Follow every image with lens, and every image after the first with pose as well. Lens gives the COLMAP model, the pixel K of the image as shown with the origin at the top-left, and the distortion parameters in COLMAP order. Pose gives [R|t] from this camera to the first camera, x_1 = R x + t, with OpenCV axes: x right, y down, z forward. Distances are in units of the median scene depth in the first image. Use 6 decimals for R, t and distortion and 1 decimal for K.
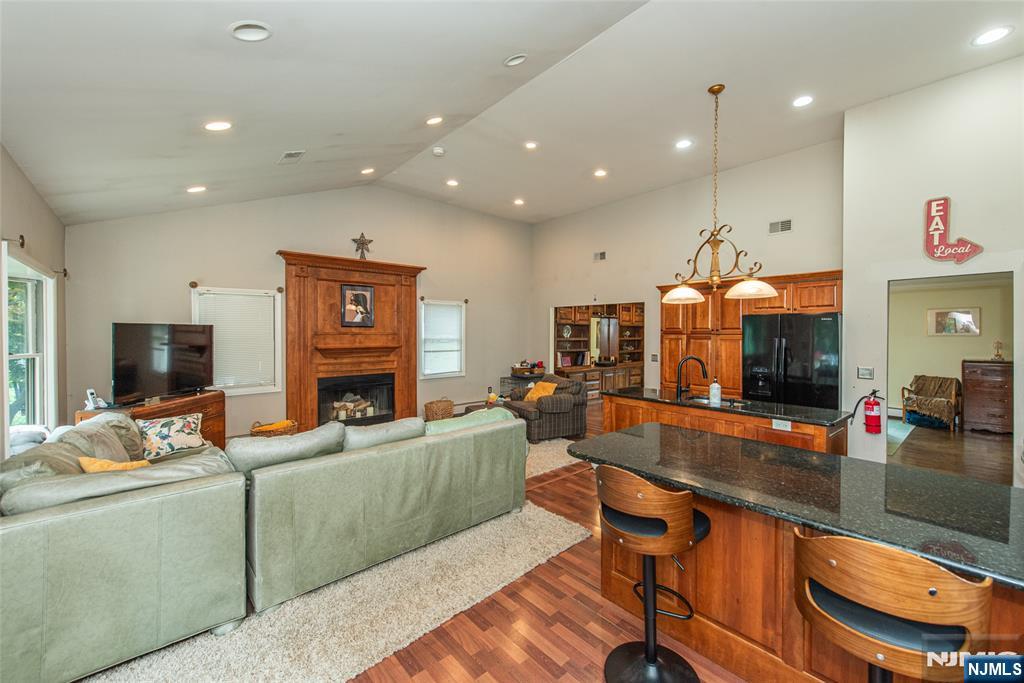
lens RADIAL K [[405.2, 0, 516.4], [0, 405.2, 337.5], [0, 0, 1]] dist [-0.001808, -0.000262]
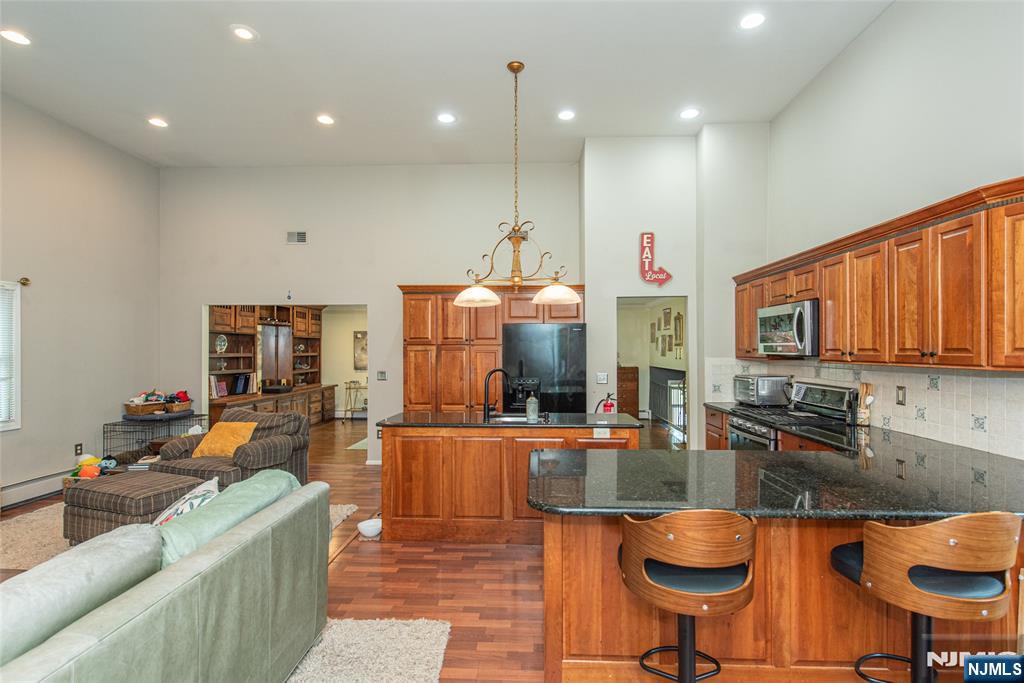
lens RADIAL K [[478.8, 0, 513.6], [0, 478.8, 348.8], [0, 0, 1]] dist [0.006550, -0.000089]
pose [[0.693064, -0.001369, 0.720874, -0.184604], [0.011704, 0.999888, -0.009354, 0.010739], [-0.720781, 0.014920, 0.693003, 0.191411]]
